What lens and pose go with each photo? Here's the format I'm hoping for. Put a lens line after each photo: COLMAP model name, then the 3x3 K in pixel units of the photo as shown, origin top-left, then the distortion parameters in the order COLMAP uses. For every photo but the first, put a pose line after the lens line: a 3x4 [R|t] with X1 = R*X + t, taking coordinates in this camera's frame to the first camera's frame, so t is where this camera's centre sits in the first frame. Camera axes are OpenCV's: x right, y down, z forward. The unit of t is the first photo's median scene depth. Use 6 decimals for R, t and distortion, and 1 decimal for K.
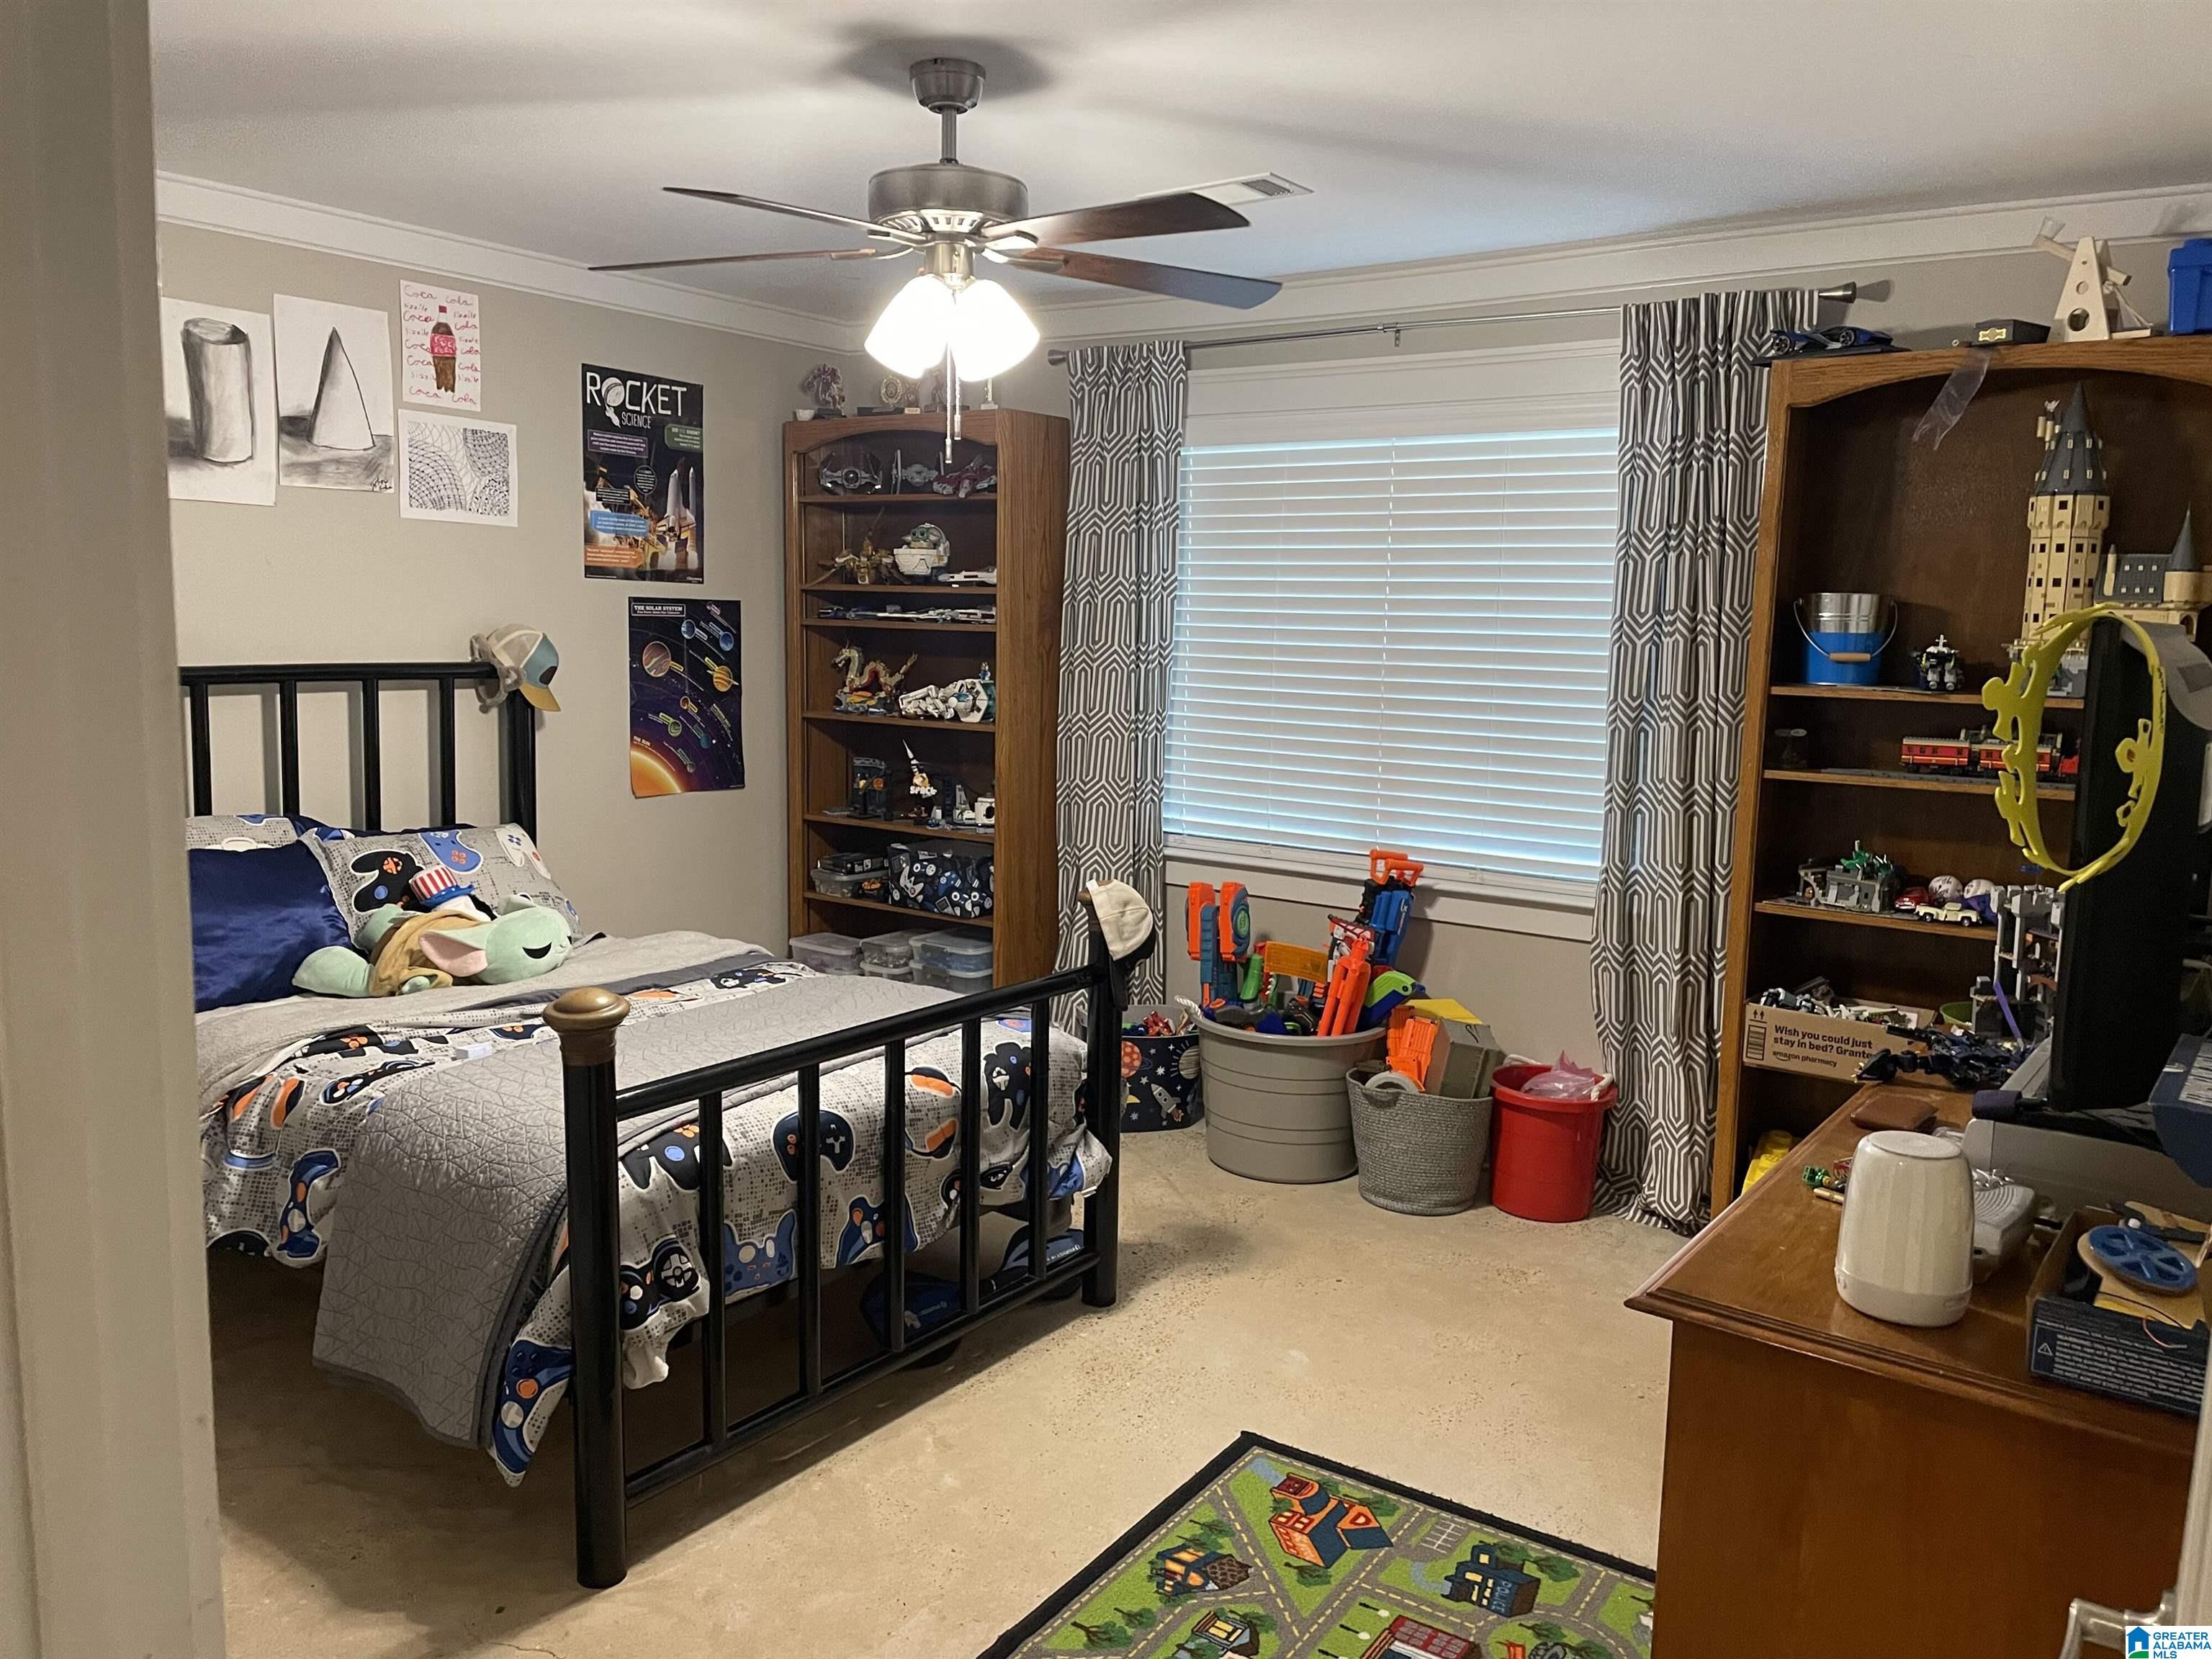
lens RADIAL K [[1679.8, 0, 1106.0], [0, 1679.8, 829.5], [0, 0, 1]] dist [0.092069, -0.116084]
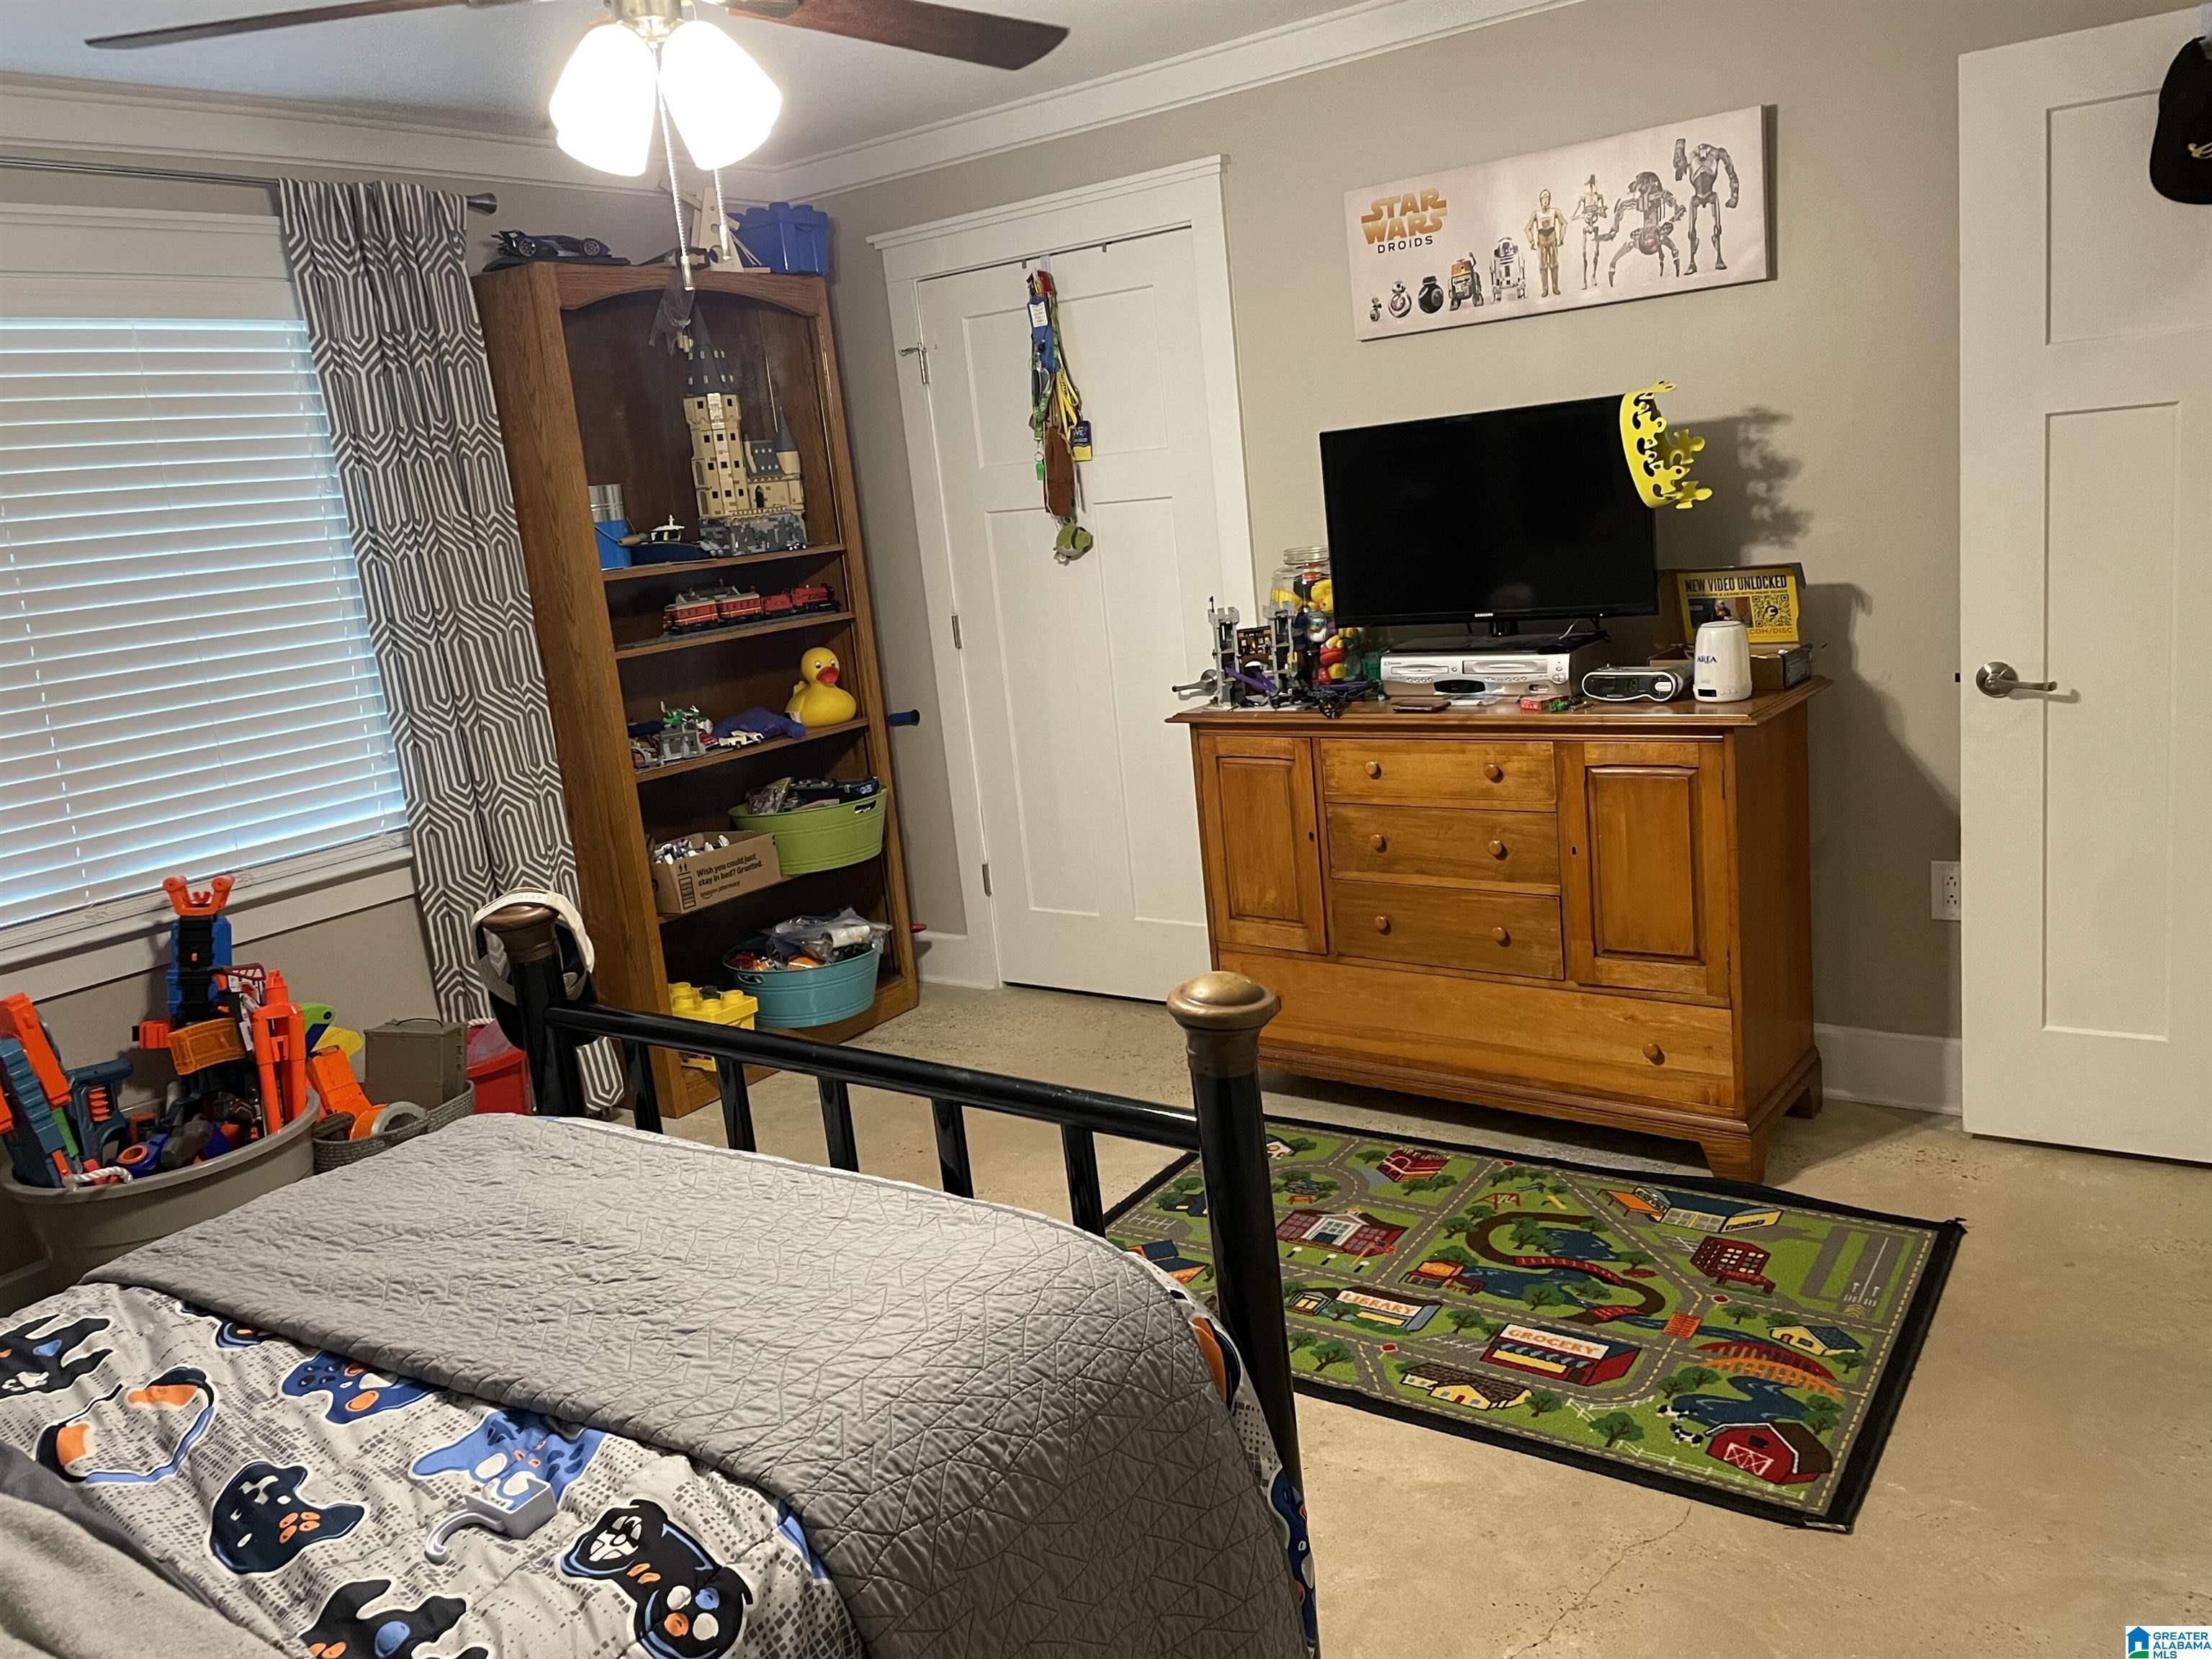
lens RADIAL K [[1679.8, 0, 1106.0], [0, 1679.8, 829.5], [0, 0, 1]] dist [0.092069, -0.116084]
pose [[-0.012518, -0.227219, 0.973763, -0.736791], [0.231584, 0.946703, 0.223882, -0.104389], [-0.972734, 0.228310, 0.040769, 0.733517]]
